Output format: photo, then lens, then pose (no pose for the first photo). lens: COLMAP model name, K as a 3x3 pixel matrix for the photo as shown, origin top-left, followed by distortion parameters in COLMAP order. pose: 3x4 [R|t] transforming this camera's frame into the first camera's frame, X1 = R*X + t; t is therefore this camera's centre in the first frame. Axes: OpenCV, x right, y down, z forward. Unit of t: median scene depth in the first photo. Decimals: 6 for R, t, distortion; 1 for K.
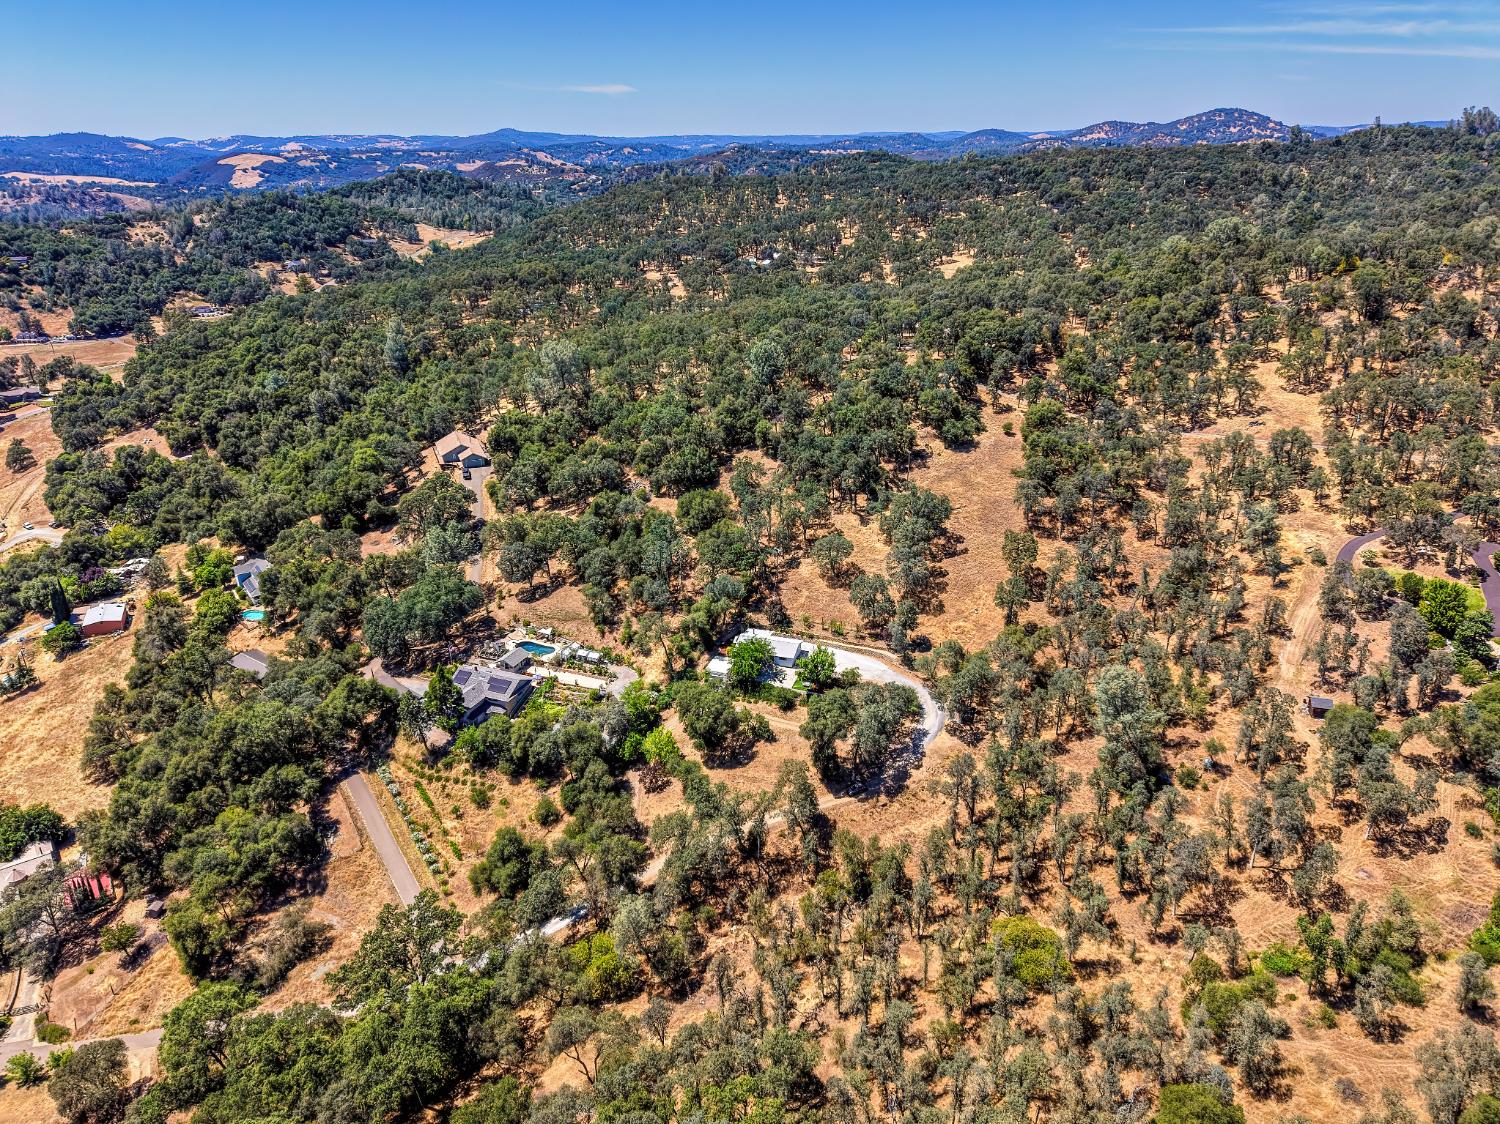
lens RADIAL K [[1016.9, 0, 740.2], [0, 1016.9, 561.3], [0, 0, 1]] dist [0.023197, -0.015786]
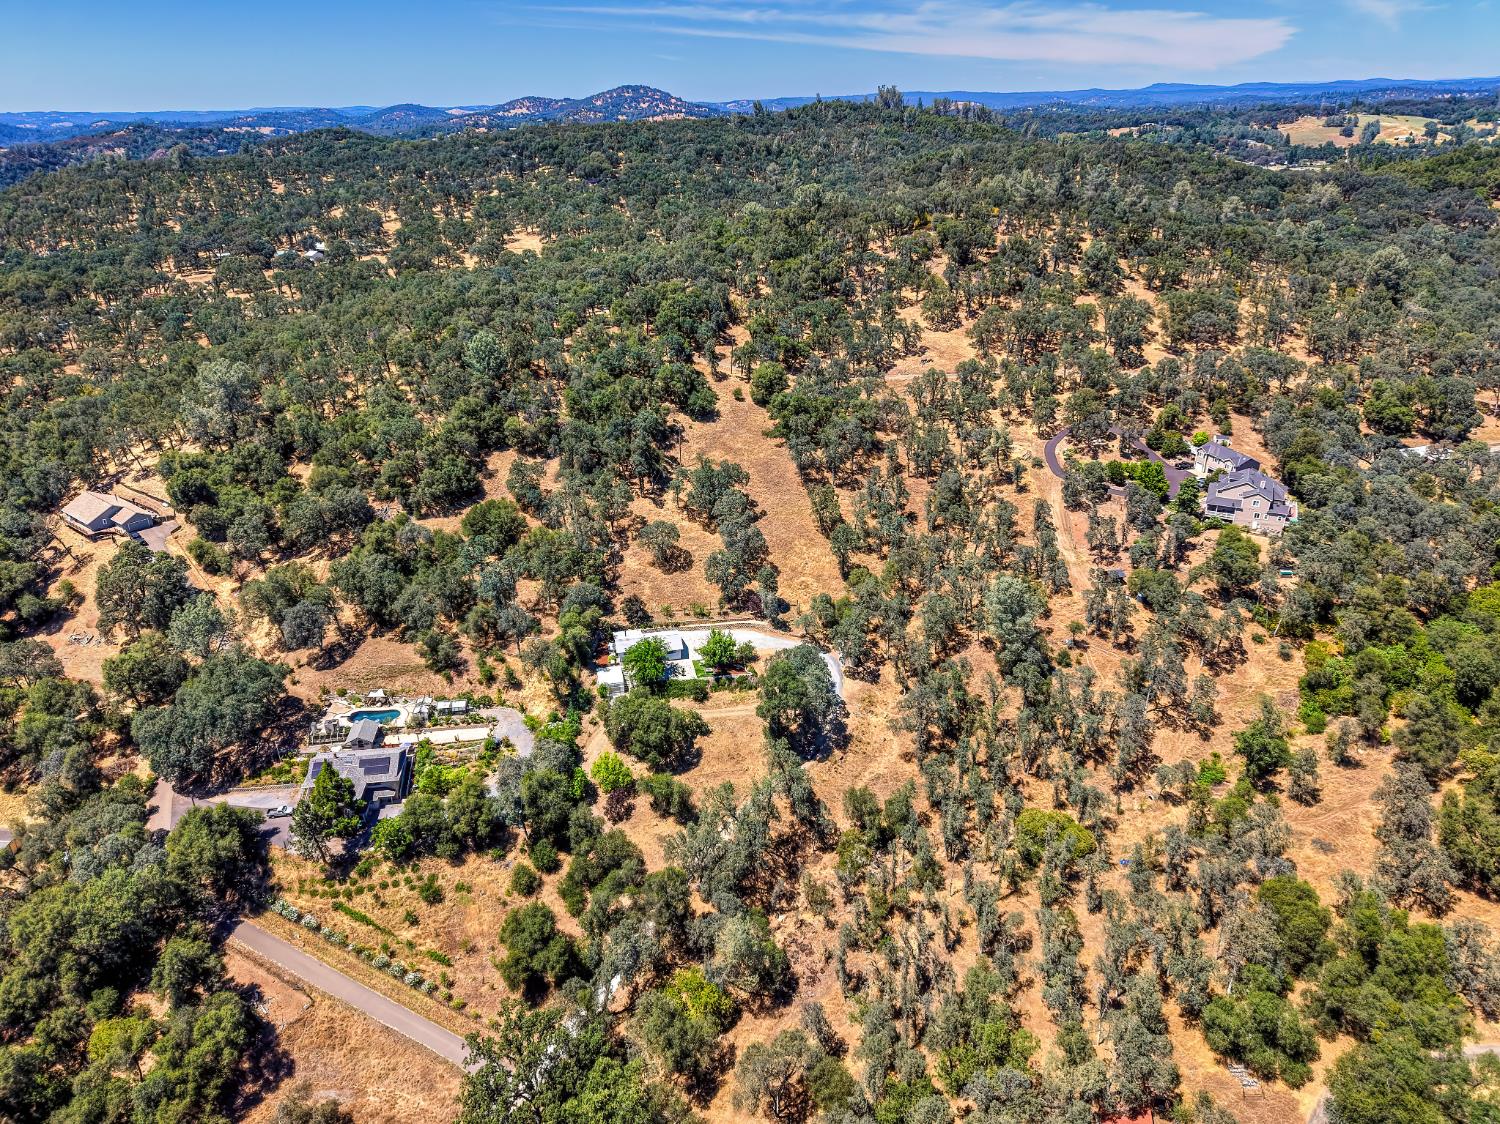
lens RADIAL K [[1016.9, 0, 740.2], [0, 1016.9, 561.3], [0, 0, 1]] dist [0.023197, -0.015786]
pose [[0.866568, -0.208224, 0.453545, -0.314657], [0.198973, 0.977597, 0.068650, -0.042224], [-0.457679, 0.030754, 0.888586, 0.093603]]
